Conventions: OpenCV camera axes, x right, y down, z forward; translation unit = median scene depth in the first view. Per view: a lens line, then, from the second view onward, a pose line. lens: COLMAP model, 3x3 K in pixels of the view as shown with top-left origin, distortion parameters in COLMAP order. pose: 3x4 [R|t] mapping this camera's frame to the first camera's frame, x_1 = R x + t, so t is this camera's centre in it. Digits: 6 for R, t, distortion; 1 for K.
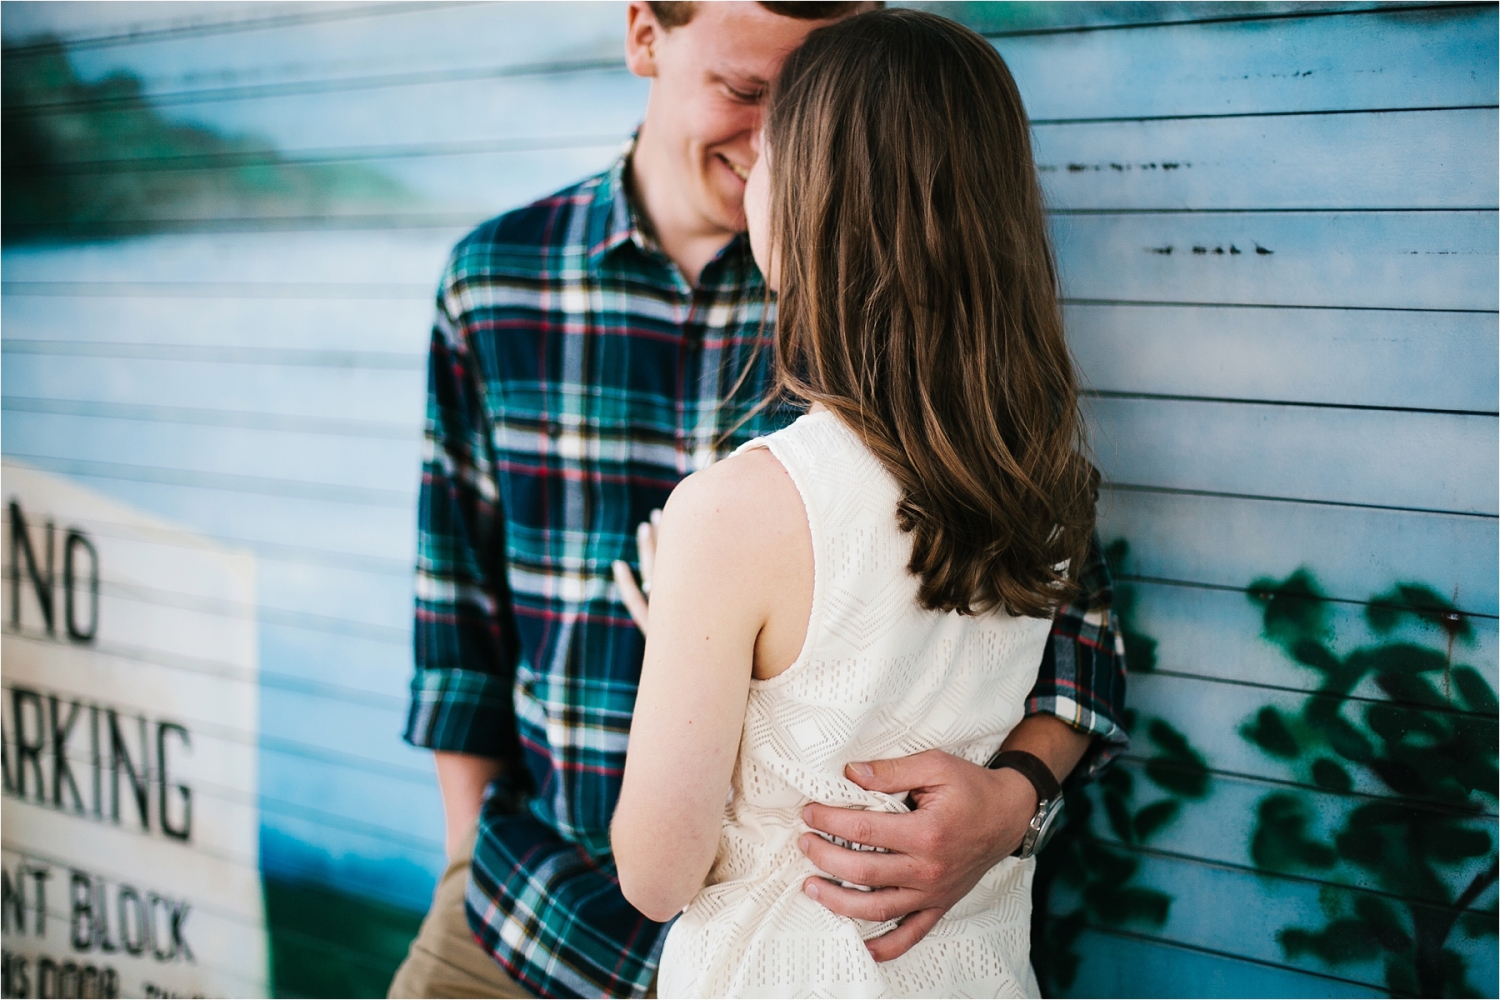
lens RADIAL K [[2132.9, 0, 750.0], [0, 2132.9, 500.0], [0, 0, 1]] dist [-0.152210, 0.158380]
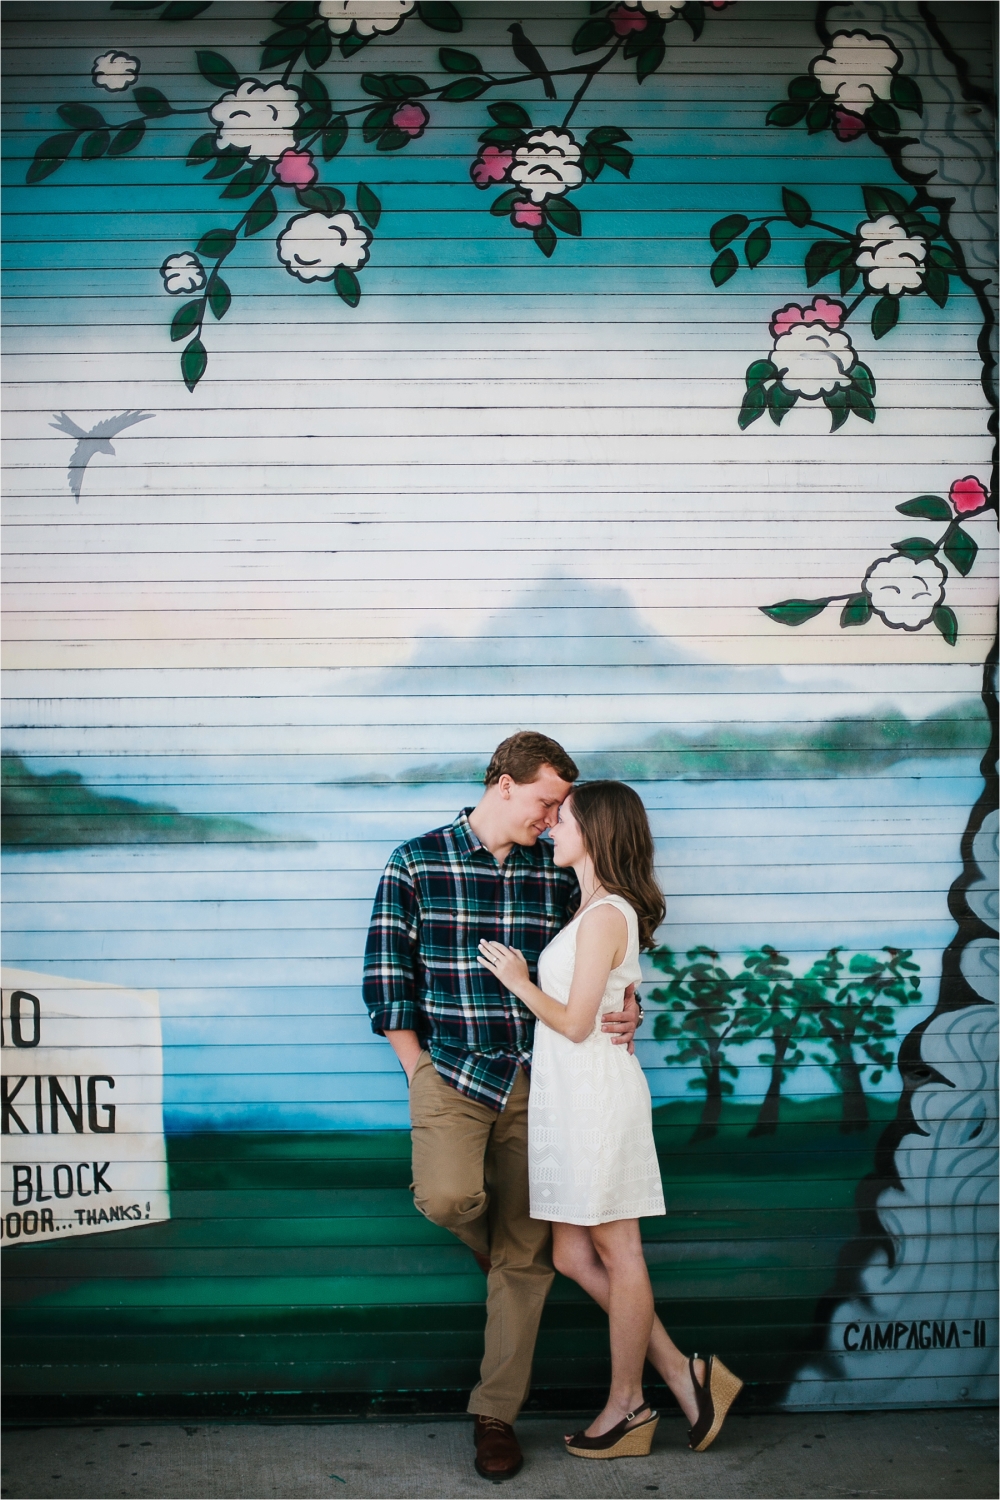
lens RADIAL K [[2132.9, 0, 500.0], [0, 2132.9, 750.0], [0, 0, 1]] dist [-0.152210, 0.158380]
pose [[0.793130, 0.016393, 0.608831, -1.878465], [0.081044, 0.987907, -0.132177, 0.142712], [-0.603636, 0.154176, 0.782211, -1.429737]]
